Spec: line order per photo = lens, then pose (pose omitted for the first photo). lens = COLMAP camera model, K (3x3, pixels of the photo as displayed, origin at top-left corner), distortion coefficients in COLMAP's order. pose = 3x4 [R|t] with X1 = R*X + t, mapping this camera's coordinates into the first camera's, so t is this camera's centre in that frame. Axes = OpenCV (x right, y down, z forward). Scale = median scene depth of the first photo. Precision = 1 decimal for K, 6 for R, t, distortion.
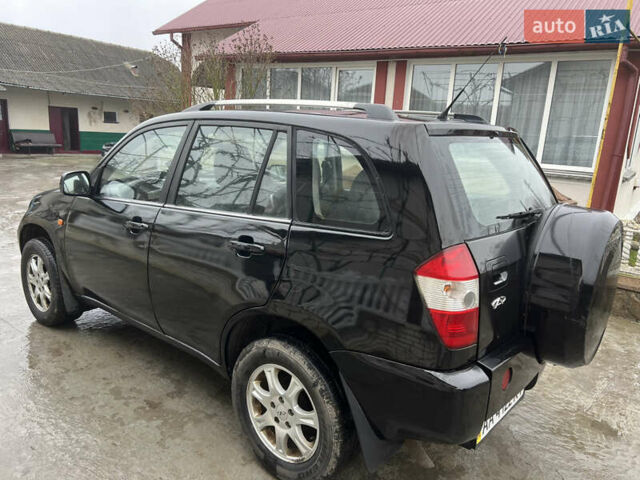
lens RADIAL K [[482.8, 0, 322.1], [0, 482.8, 241.7], [0, 0, 1]] dist [0.007734, 0.003252]
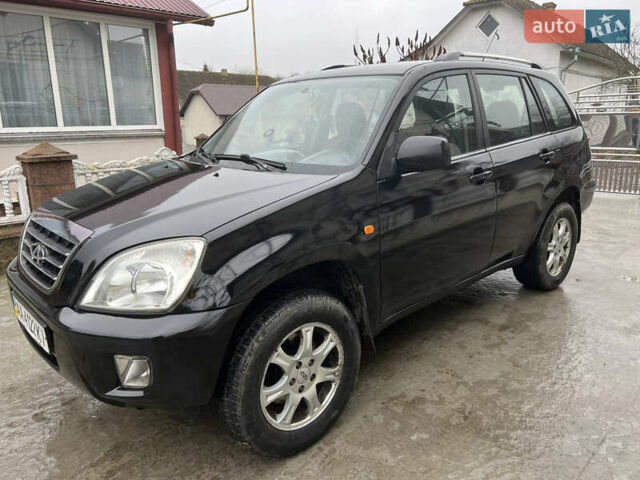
lens RADIAL K [[478.7, 0, 322.9], [0, 478.7, 235.1], [0, 0, 1]] dist [0.048232, -0.048933]
pose [[0.126243, -0.290824, 0.948412, -1.345843], [0.247979, 0.934959, 0.253690, -0.243087], [-0.960505, 0.203160, 0.190150, 1.100387]]
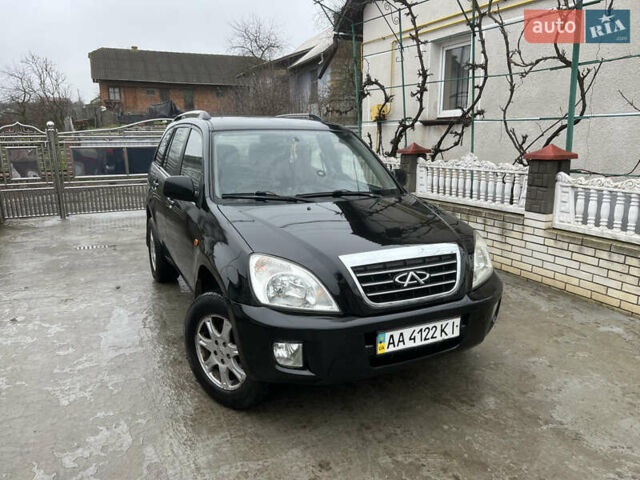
lens RADIAL K [[478.7, 0, 321.8], [0, 478.7, 243.3], [0, 0, 1]] dist [0.048232, -0.048933]
pose [[-0.908558, -0.142250, 0.392795, -0.917083], [0.048417, 0.898051, 0.437219, -0.584516], [-0.414945, 0.416257, -0.809044, 2.378834]]
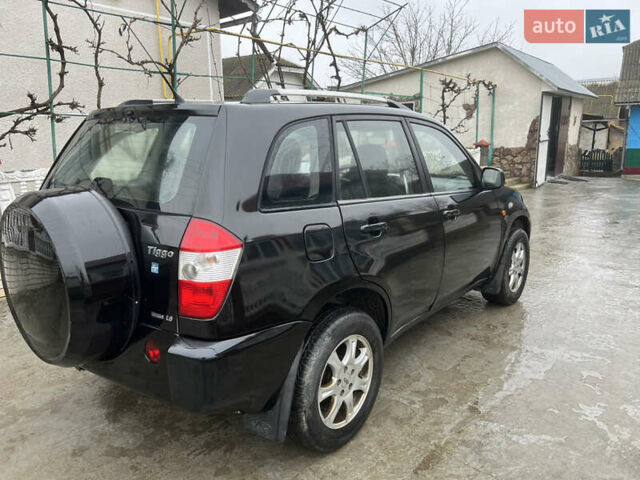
lens RADIAL K [[486.2, 0, 325.2], [0, 486.2, 239.1], [0, 0, 1]] dist [0.027547, -0.030618]
pose [[0.018994, 0.172107, -0.984895, 1.104867], [-0.215899, 0.962538, 0.164037, -0.180946], [0.976231, 0.209522, 0.055441, 1.079564]]
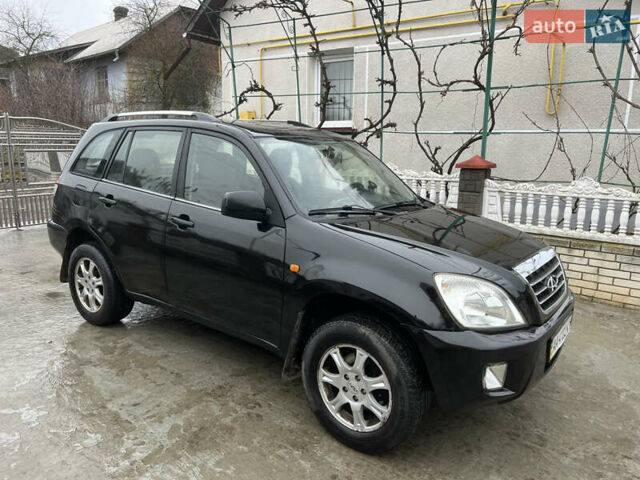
lens RADIAL K [[478.7, 0, 323.3], [0, 478.7, 237.2], [0, 0, 1]] dist [0.048232, -0.048933]
pose [[-0.996394, -0.063716, -0.056026, -0.246338], [-0.081034, 0.910329, 0.405875, -0.556938], [0.025141, 0.408951, -0.912210, 2.427337]]
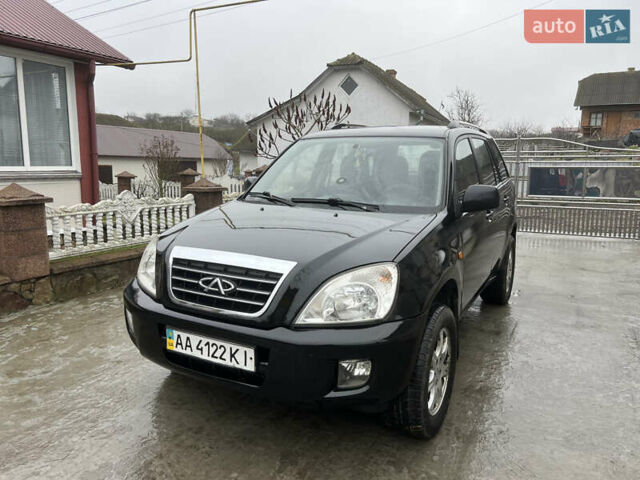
lens RADIAL K [[478.7, 0, 323.7], [0, 478.7, 240.4], [0, 0, 1]] dist [0.048232, -0.048933]
pose [[-0.190494, -0.215290, 0.957790, -1.503989], [0.201930, 0.946199, 0.252847, -0.375455], [-0.960696, 0.241573, -0.136772, 1.561181]]
